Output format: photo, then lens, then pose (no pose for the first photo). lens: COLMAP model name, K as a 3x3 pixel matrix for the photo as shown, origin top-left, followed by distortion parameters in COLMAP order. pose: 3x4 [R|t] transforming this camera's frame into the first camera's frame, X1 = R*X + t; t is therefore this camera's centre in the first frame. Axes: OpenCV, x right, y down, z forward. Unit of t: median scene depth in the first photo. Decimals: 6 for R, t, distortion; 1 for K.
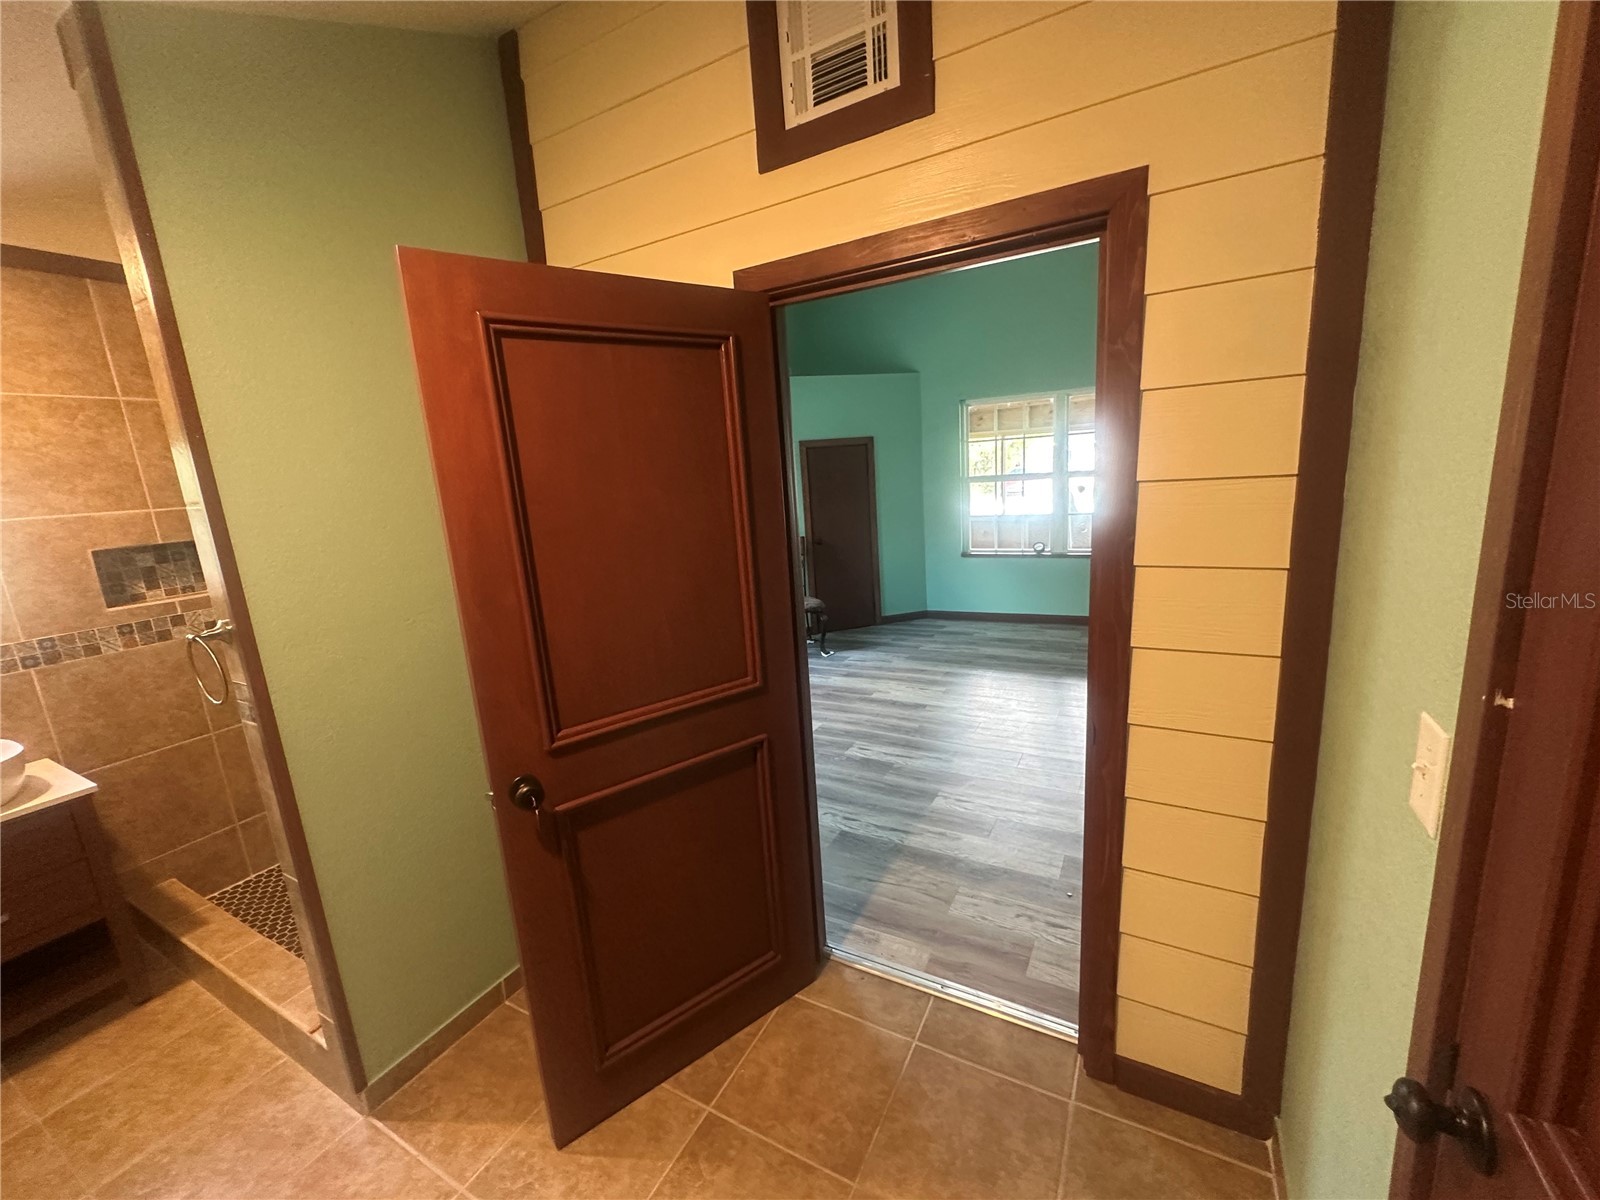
lens RADIAL K [[642.1, 0, 802.5], [0, 642.1, 599.0], [0, 0, 1]] dist [-0.001577, 0.000698]
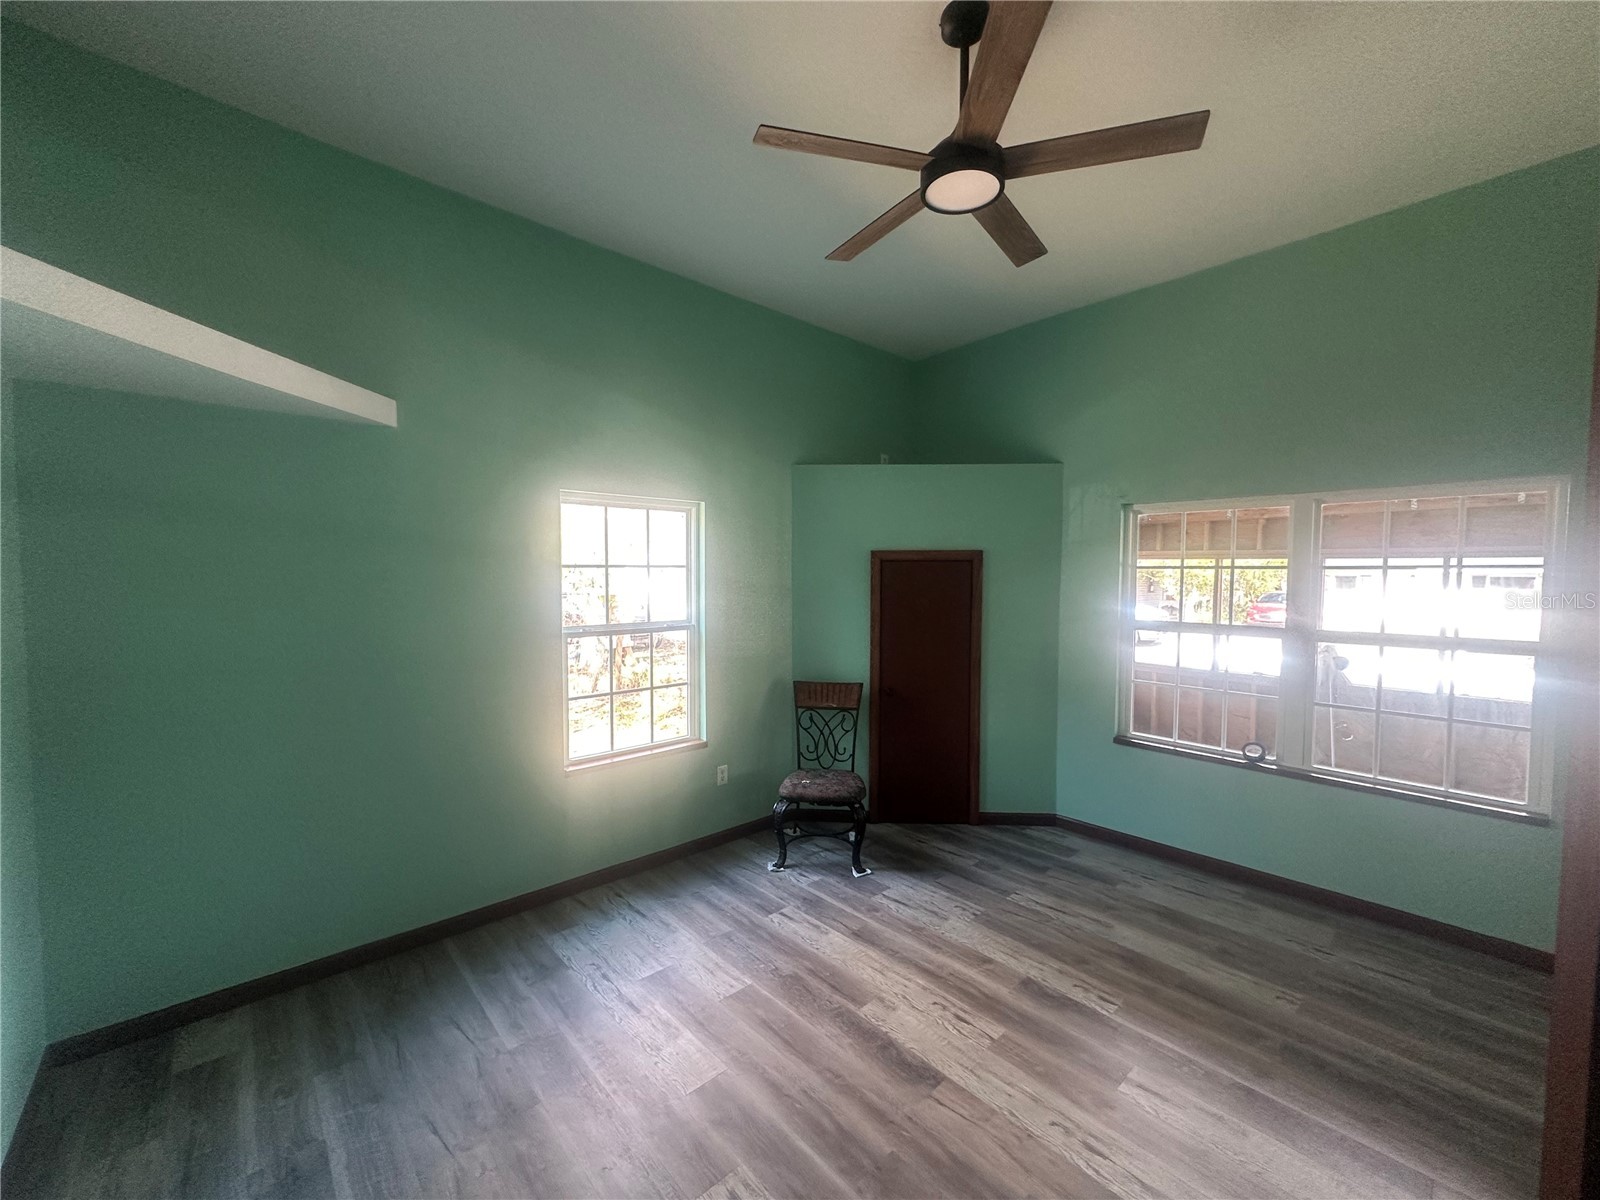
lens RADIAL K [[642.1, 0, 801.2], [0, 642.1, 597.3], [0, 0, 1]] dist [-0.001577, 0.000698]
pose [[0.944474, 0.086226, -0.317072, 0.160595], [-0.132263, 0.983093, -0.126631, -0.095759], [0.300792, 0.161536, 0.939910, 0.320737]]
